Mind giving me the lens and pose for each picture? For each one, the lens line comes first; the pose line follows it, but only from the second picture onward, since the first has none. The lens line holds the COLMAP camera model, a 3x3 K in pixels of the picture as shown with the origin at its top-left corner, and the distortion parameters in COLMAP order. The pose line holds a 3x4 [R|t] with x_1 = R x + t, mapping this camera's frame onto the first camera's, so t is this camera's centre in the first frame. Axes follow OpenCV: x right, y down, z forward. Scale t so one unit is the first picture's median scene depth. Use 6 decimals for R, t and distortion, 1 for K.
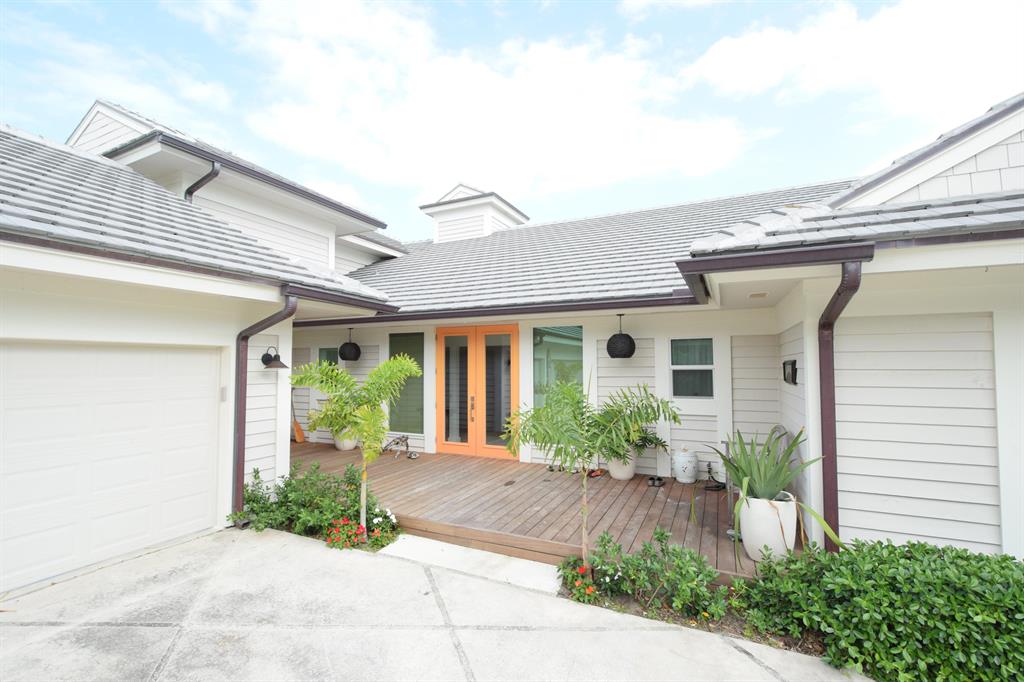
lens RADIAL K [[449.9, 0, 511.0], [0, 449.9, 346.4], [0, 0, 1]] dist [-0.001167, -0.000155]
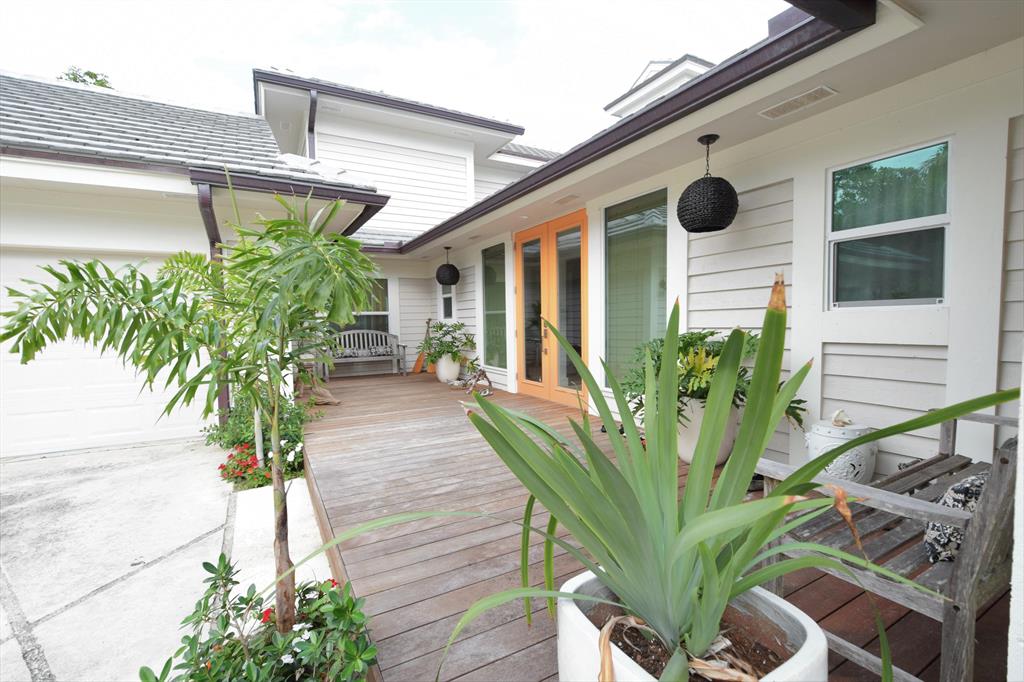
lens RADIAL K [[449.9, 0, 511.0], [0, 449.9, 346.4], [0, 0, 1]] dist [-0.001167, -0.000155]
pose [[0.810608, 0.025325, -0.585041, 0.353227], [0.036068, 0.995008, 0.093046, 0.097983], [0.584478, -0.096525, 0.805648, 0.440278]]
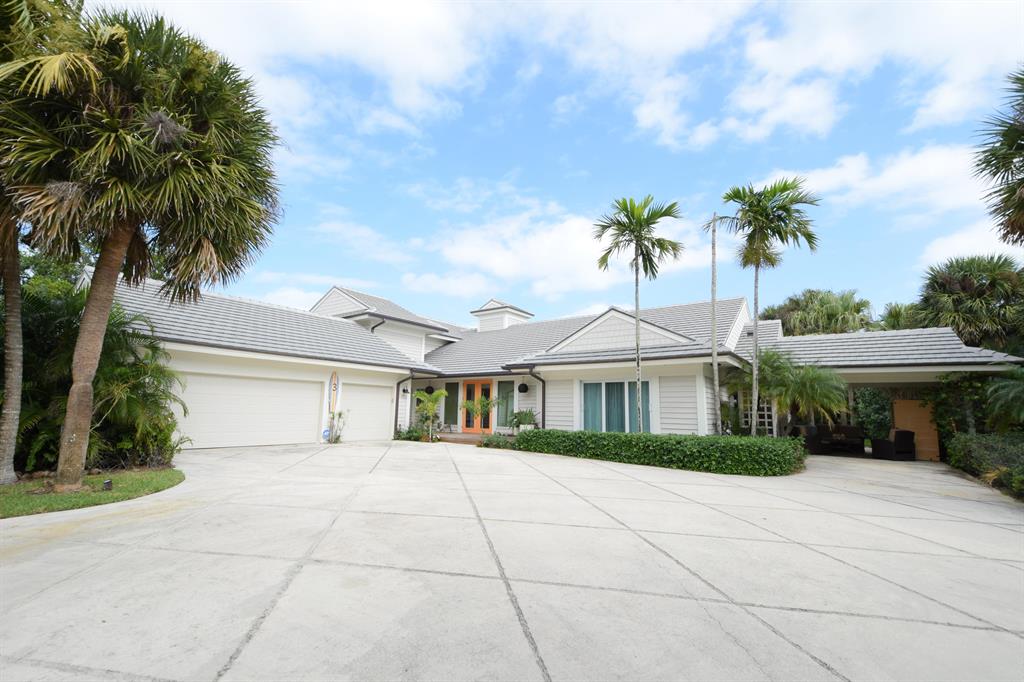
lens RADIAL K [[458.7, 0, 512.0], [0, 458.7, 341.0], [0, 0, 1]] dist [-0.000218, -0.000018]
pose [[0.984463, -0.007742, -0.175423, 0.652248], [-0.012992, 0.993078, -0.116737, 0.039082], [0.175112, 0.117202, 0.977548, -1.731067]]
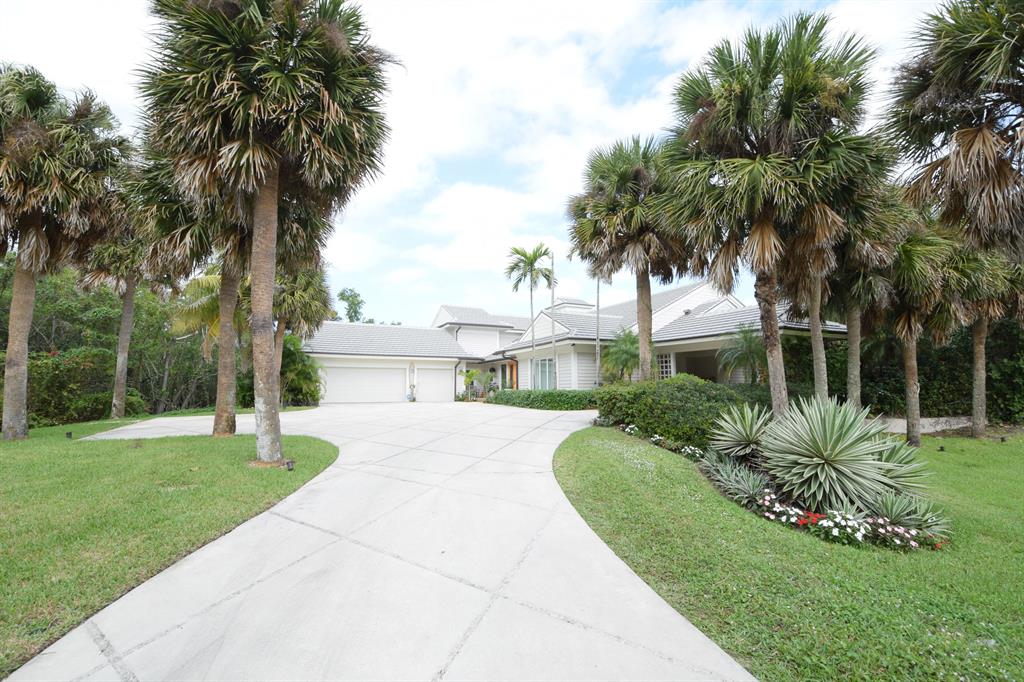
lens RADIAL K [[449.9, 0, 511.0], [0, 449.9, 346.4], [0, 0, 1]] dist [-0.001167, -0.000155]
pose [[0.797099, -0.064822, -0.600359, 2.482868], [0.026873, 0.997044, -0.071973, 0.107261], [0.603250, 0.041236, 0.796485, -2.276408]]
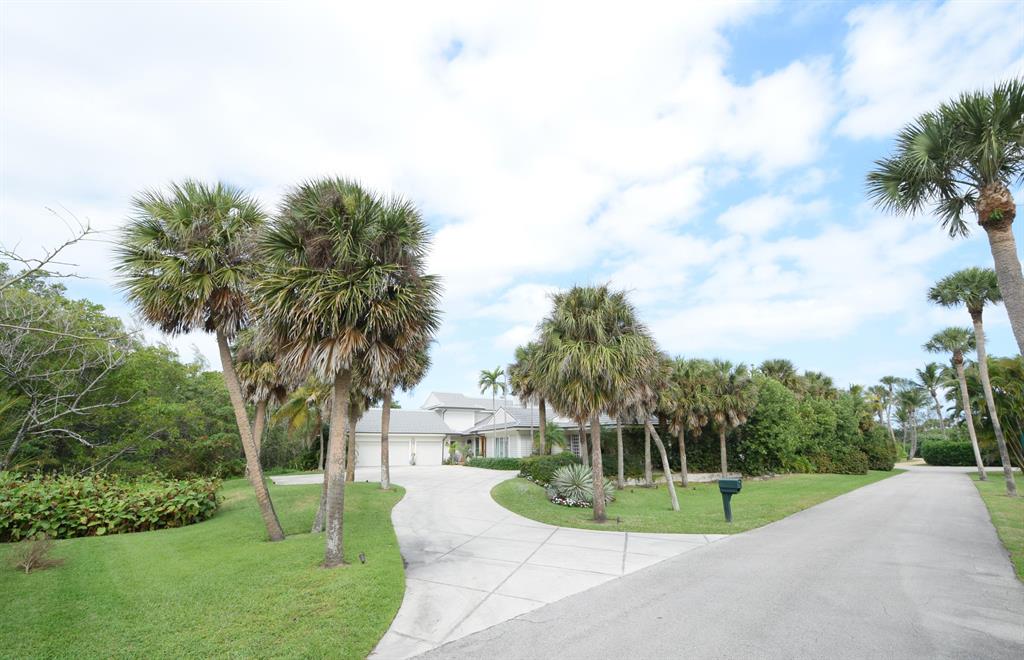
lens RADIAL K [[448.3, 0, 511.2], [0, 448.3, 346.9], [0, 0, 1]] dist [0.000584, -0.000445]
pose [[0.826141, -0.137531, -0.546421, 3.710734], [0.029688, 0.979032, -0.201530, -0.001959], [0.562681, 0.150270, 0.812902, -3.757674]]
